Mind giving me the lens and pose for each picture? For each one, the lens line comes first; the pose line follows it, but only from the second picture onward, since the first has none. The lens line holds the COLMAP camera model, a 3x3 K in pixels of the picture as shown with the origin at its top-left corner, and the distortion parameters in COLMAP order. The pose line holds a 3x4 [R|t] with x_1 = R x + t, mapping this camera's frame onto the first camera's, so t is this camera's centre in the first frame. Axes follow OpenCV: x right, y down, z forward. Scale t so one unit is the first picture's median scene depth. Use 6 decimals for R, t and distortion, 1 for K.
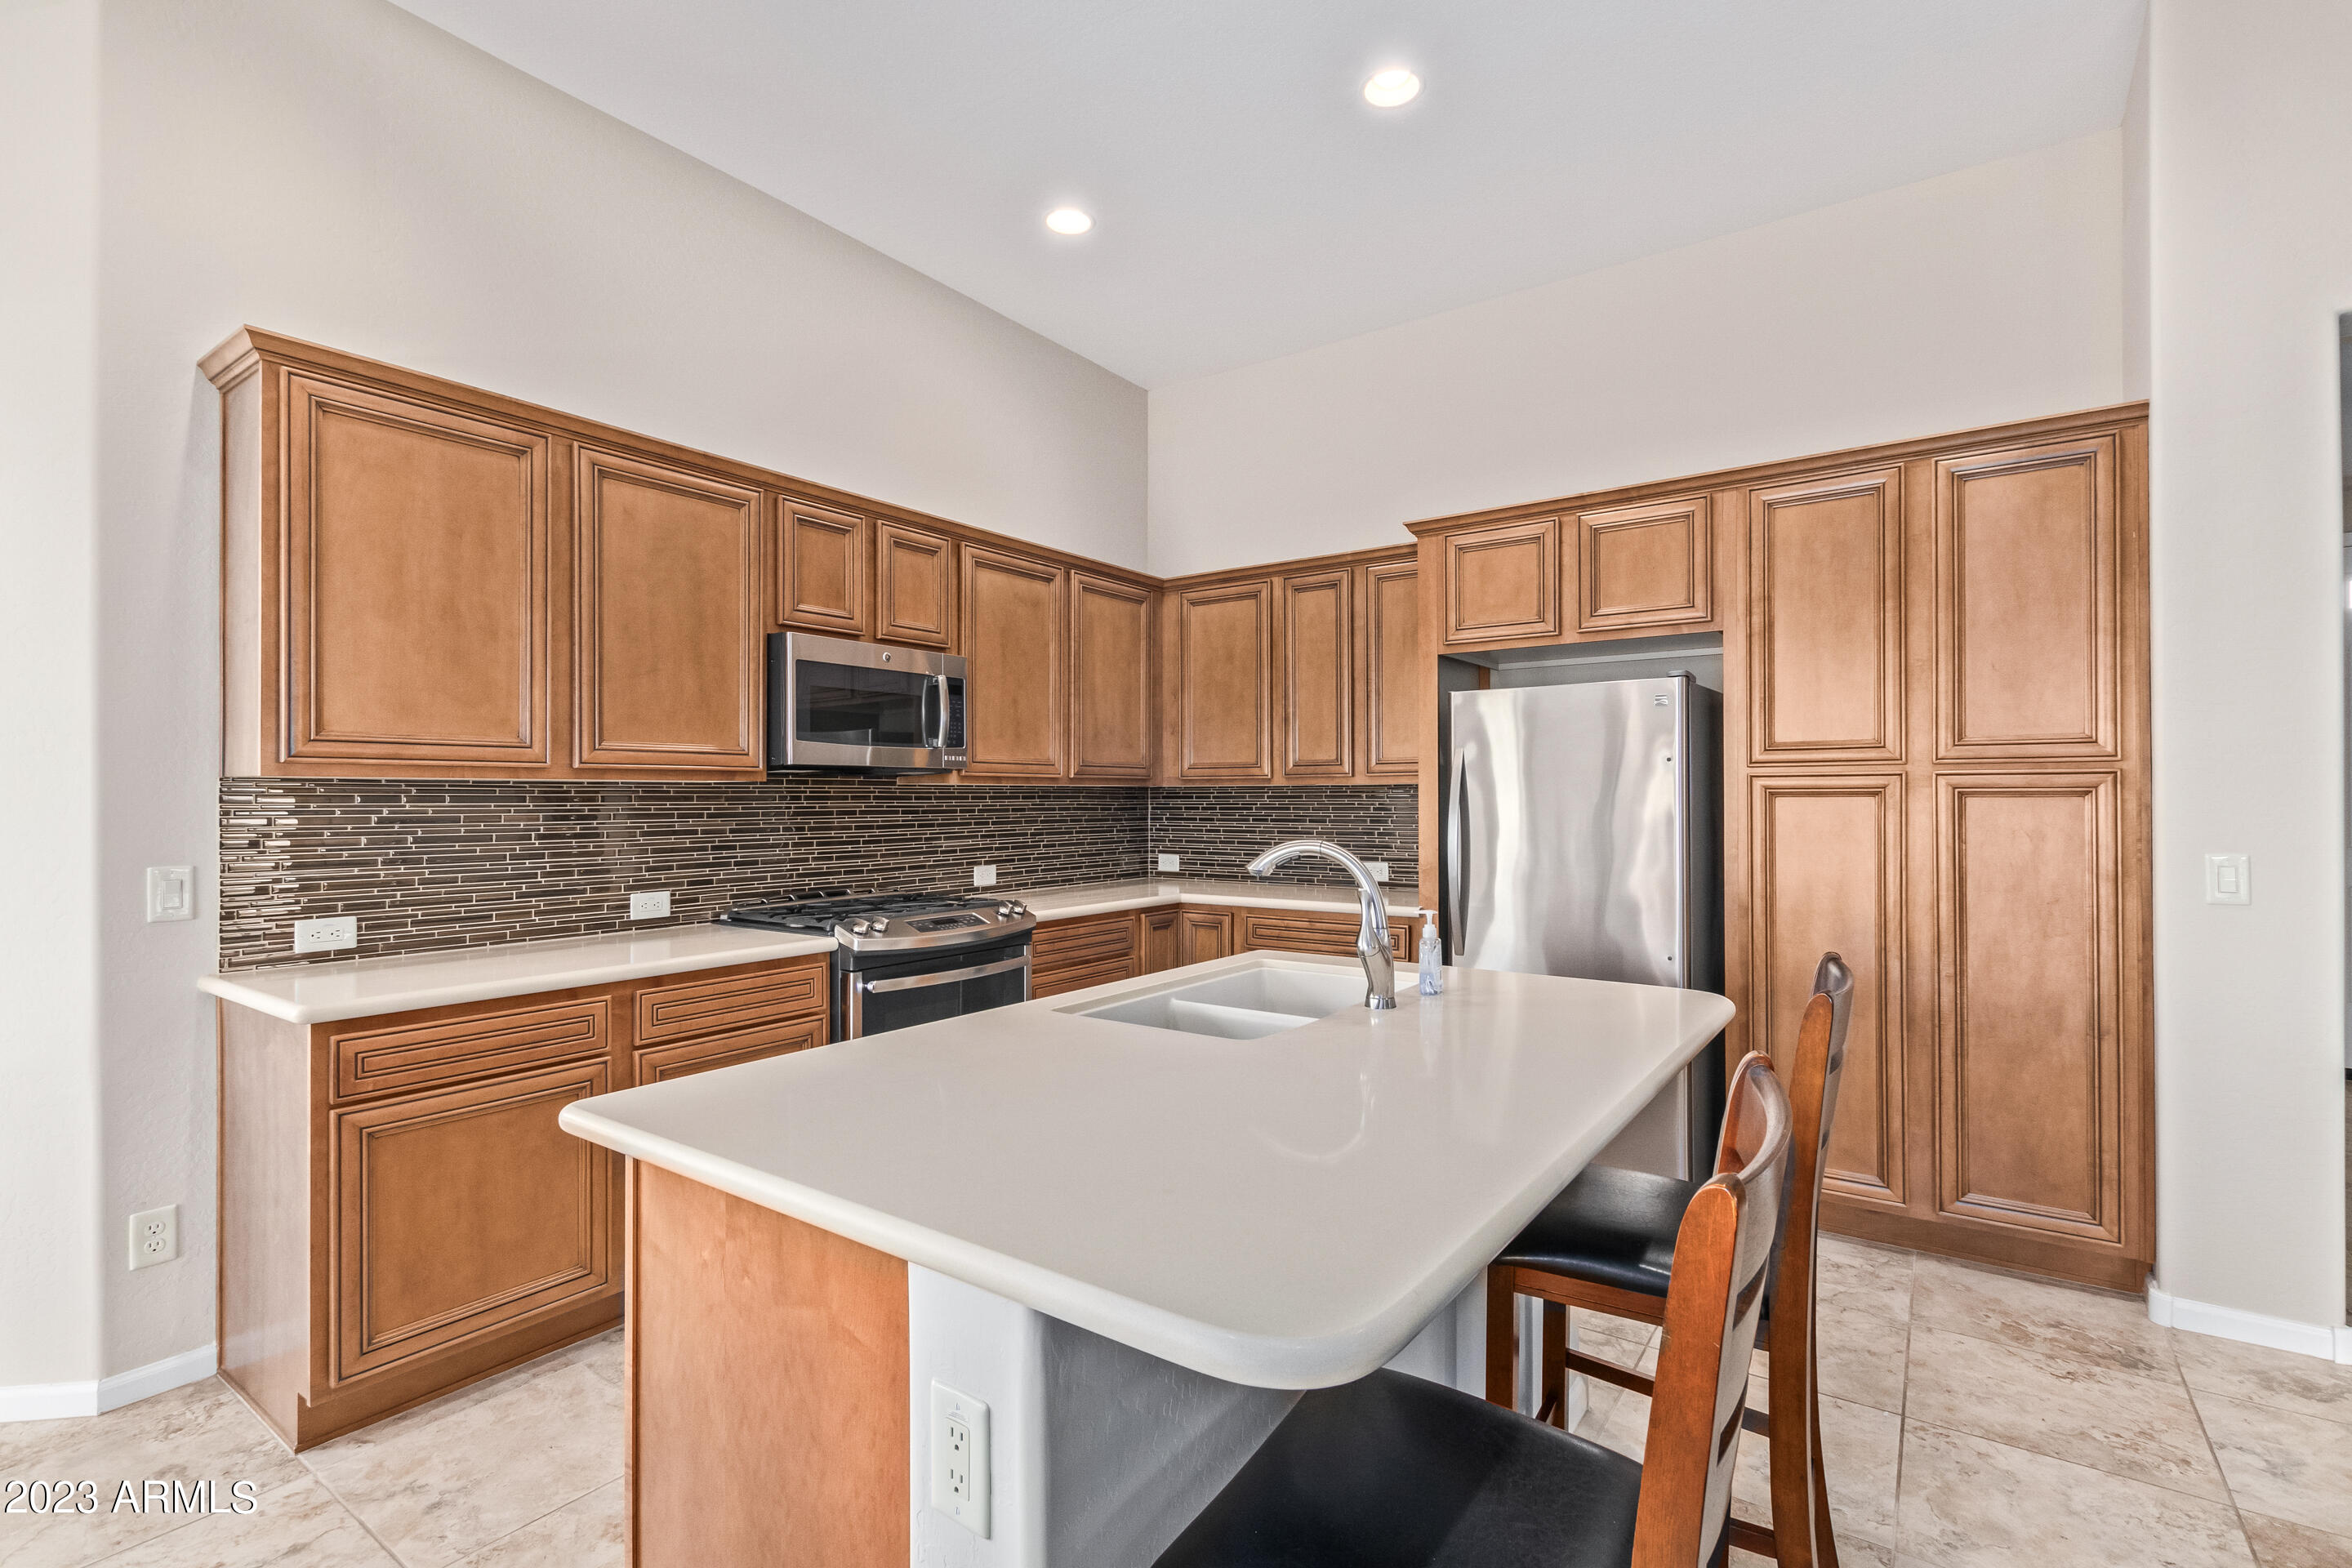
lens RADIAL K [[1090.0, 0, 1140.1], [0, 1090.0, 793.1], [0, 0, 1]] dist [0.006127, -0.000705]
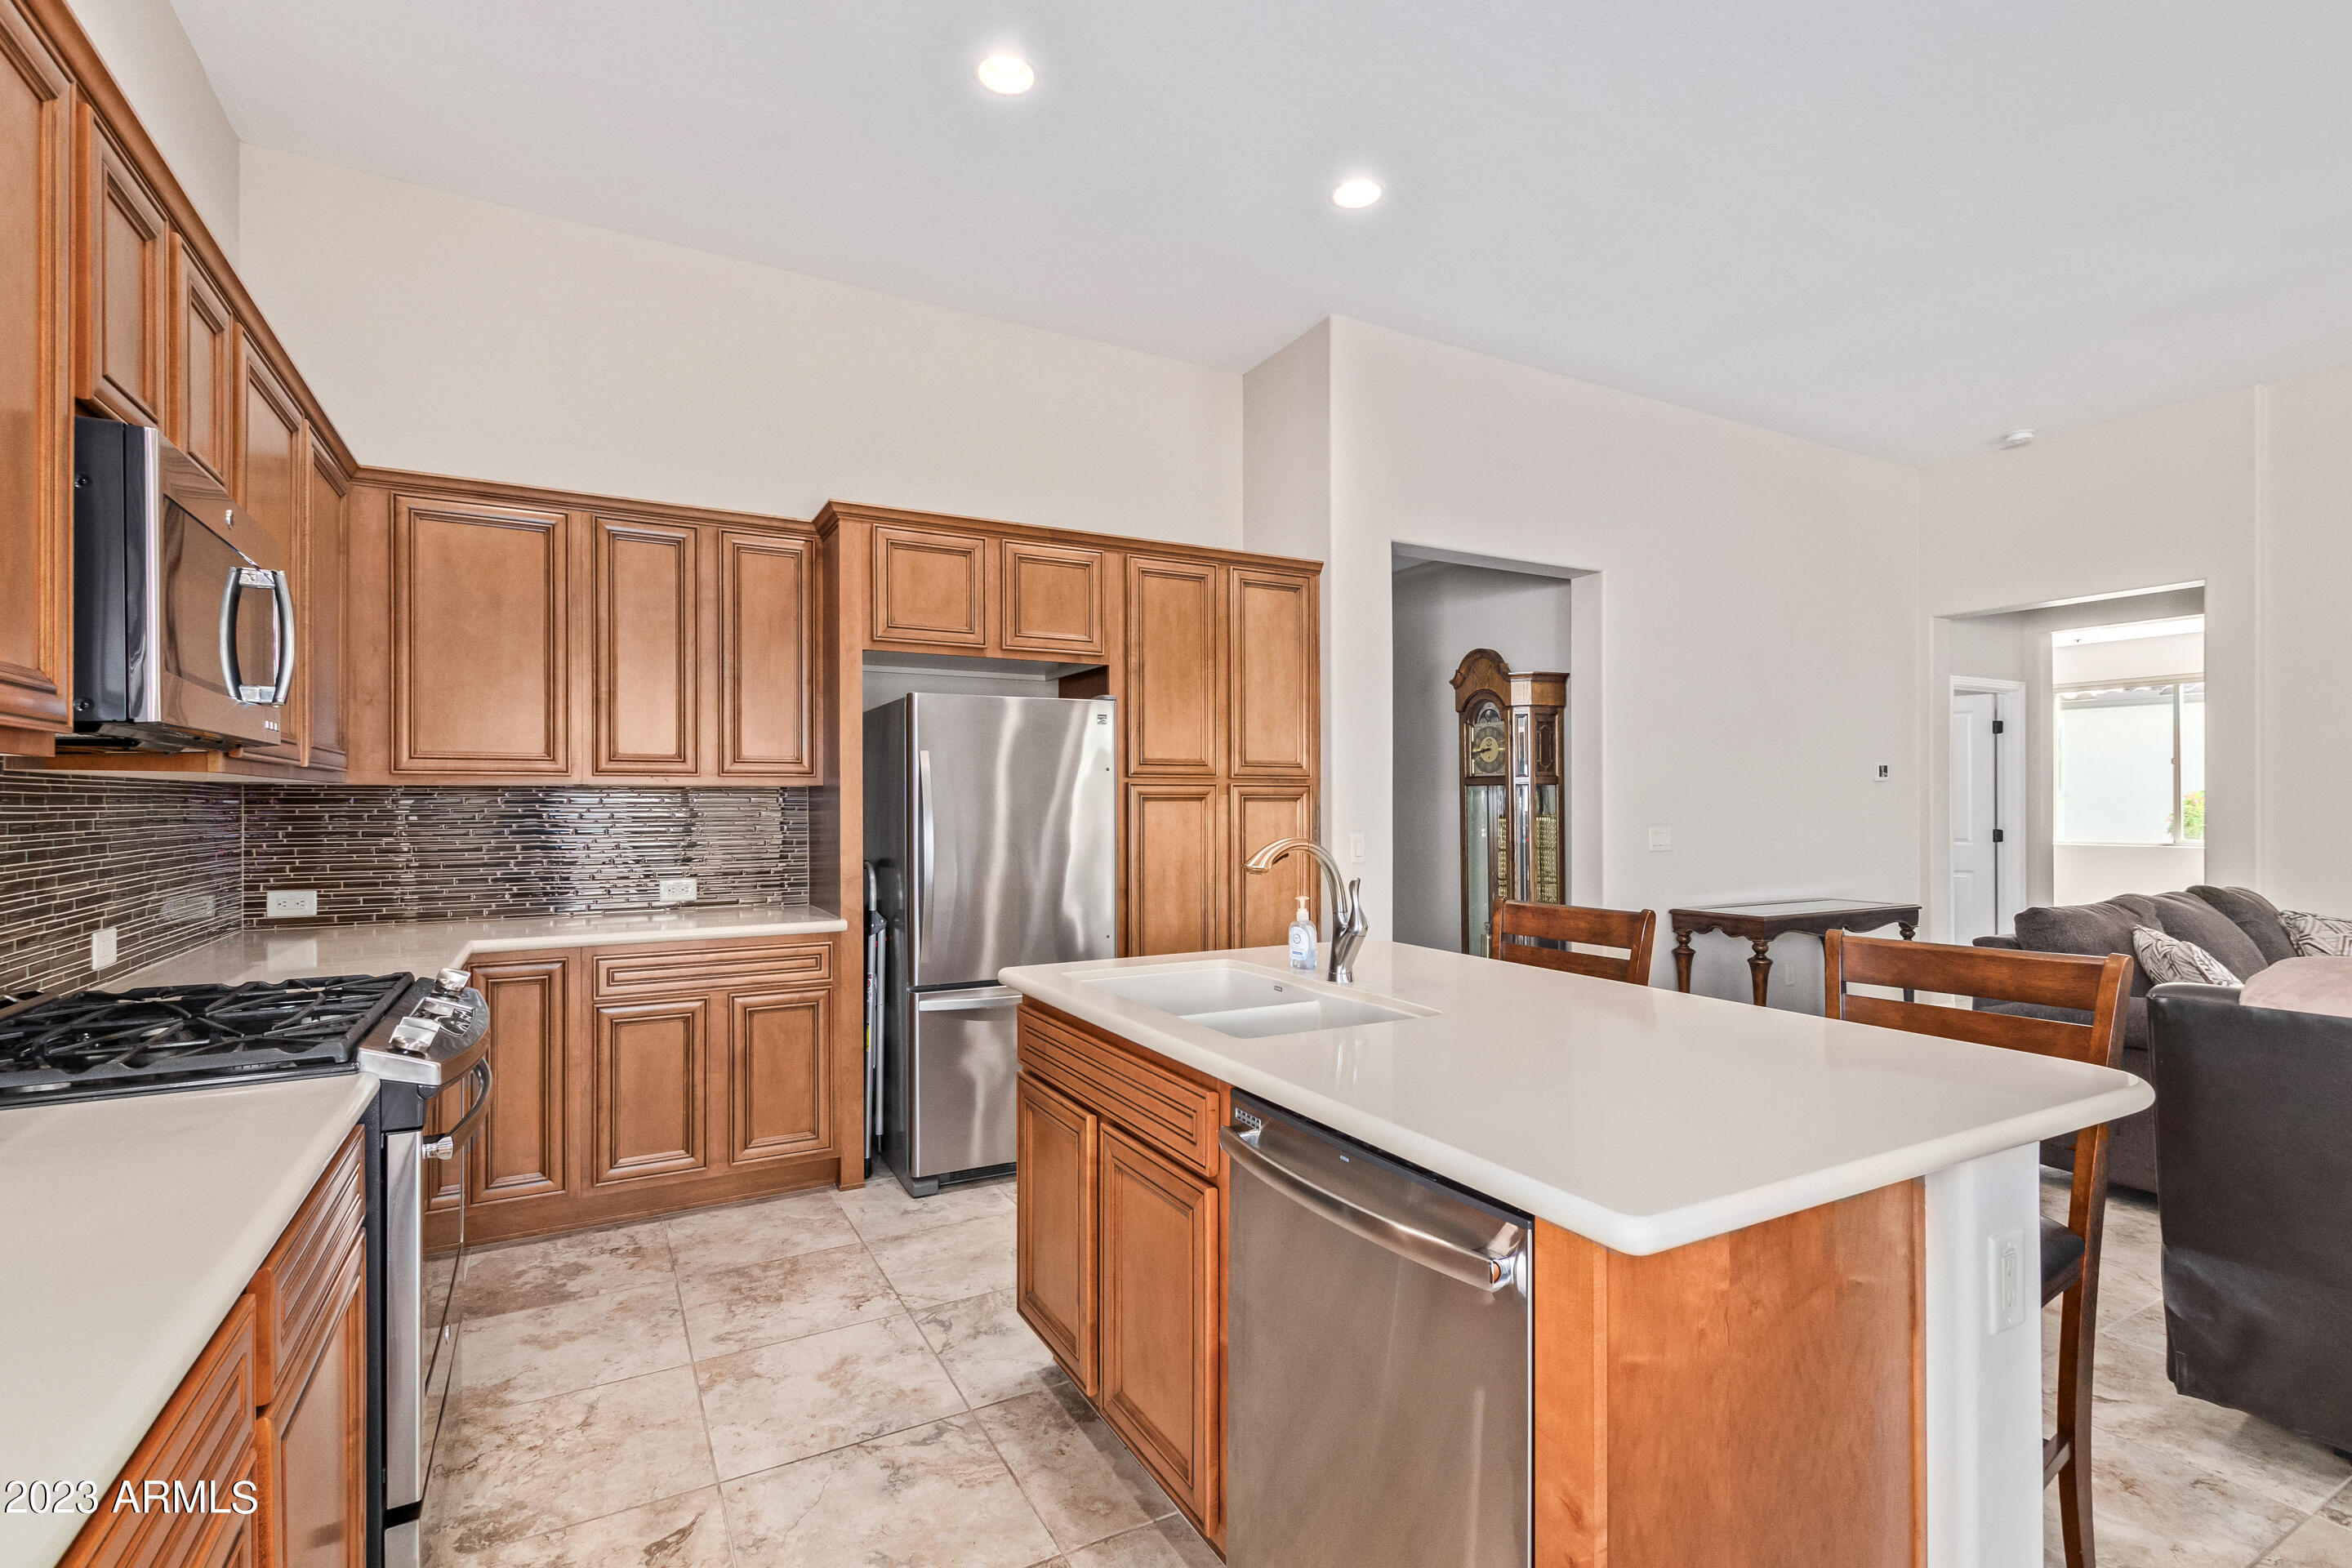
lens RADIAL K [[1090.0, 0, 1191.9], [0, 1090.0, 805.4], [0, 0, 1]] dist [0.006127, -0.000705]
pose [[0.412034, -0.000777, 0.911168, -0.559722], [-0.002300, 0.999996, 0.001892, 0.006253], [-0.911165, -0.002875, 0.412031, 0.420901]]
